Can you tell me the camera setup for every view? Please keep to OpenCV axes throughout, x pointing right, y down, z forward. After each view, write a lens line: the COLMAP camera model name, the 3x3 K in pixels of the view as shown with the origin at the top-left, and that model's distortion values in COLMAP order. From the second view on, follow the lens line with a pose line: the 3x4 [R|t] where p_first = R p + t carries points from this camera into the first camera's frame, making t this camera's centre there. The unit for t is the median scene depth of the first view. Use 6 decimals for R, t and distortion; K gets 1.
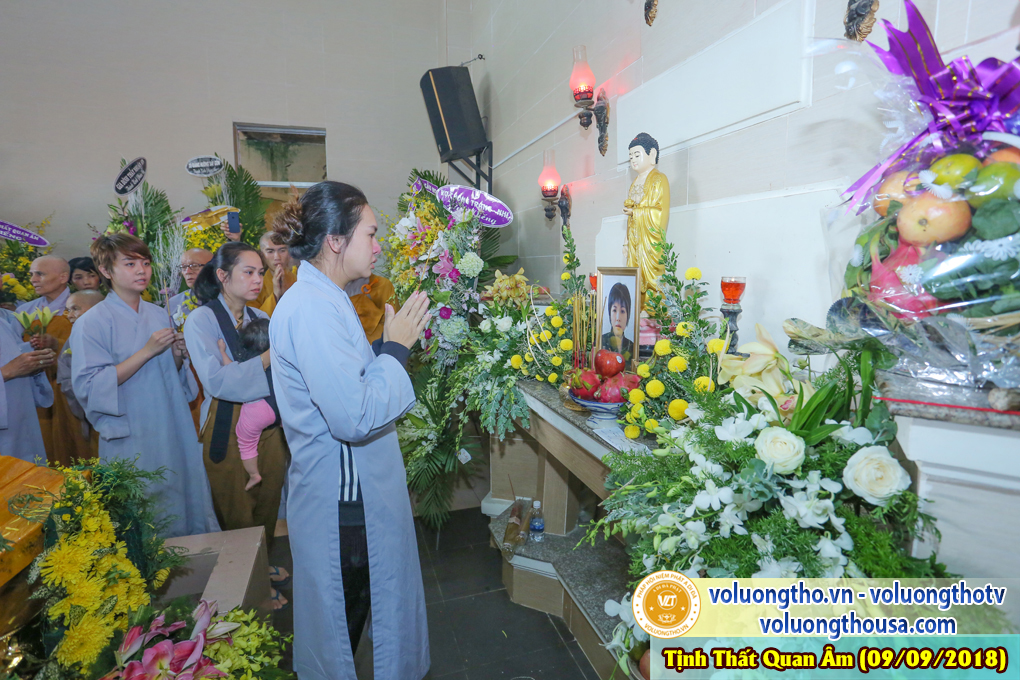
lens RADIAL K [[496.6, 0, 506.5], [0, 496.6, 337.5], [0, 0, 1]] dist [-0.062774, 0.023246]
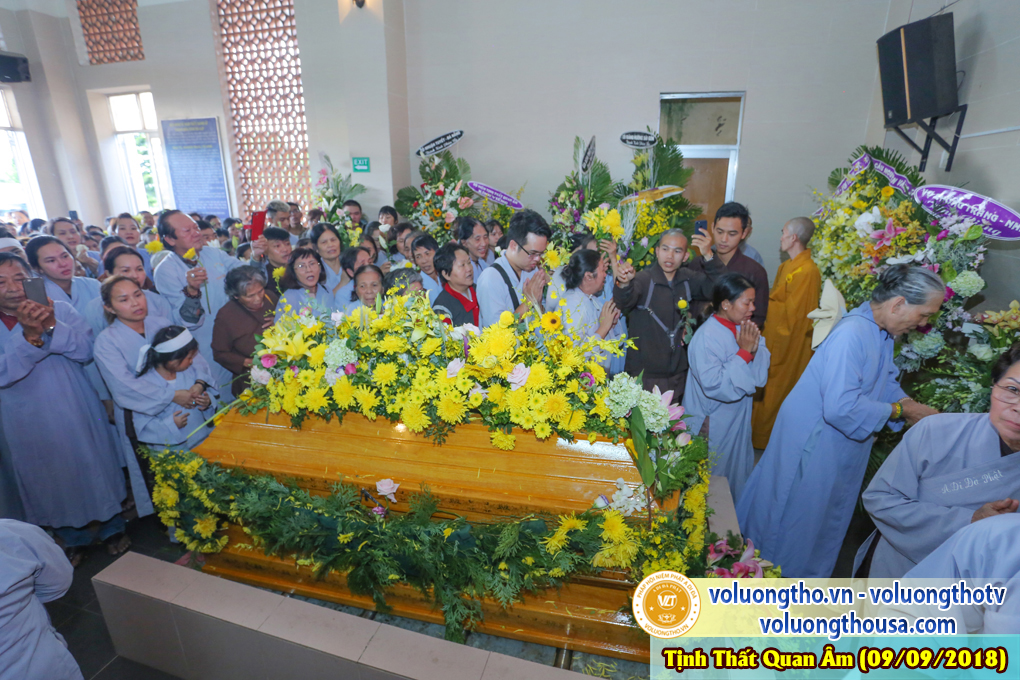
lens RADIAL K [[495.4, 0, 506.6], [0, 495.4, 339.8], [0, 0, 1]] dist [-0.073019, 0.027909]
pose [[0.833117, 0.172647, -0.525460, -0.644932], [-0.078623, 0.977353, 0.196466, -0.301789], [0.547479, -0.122366, 0.827824, -0.596652]]
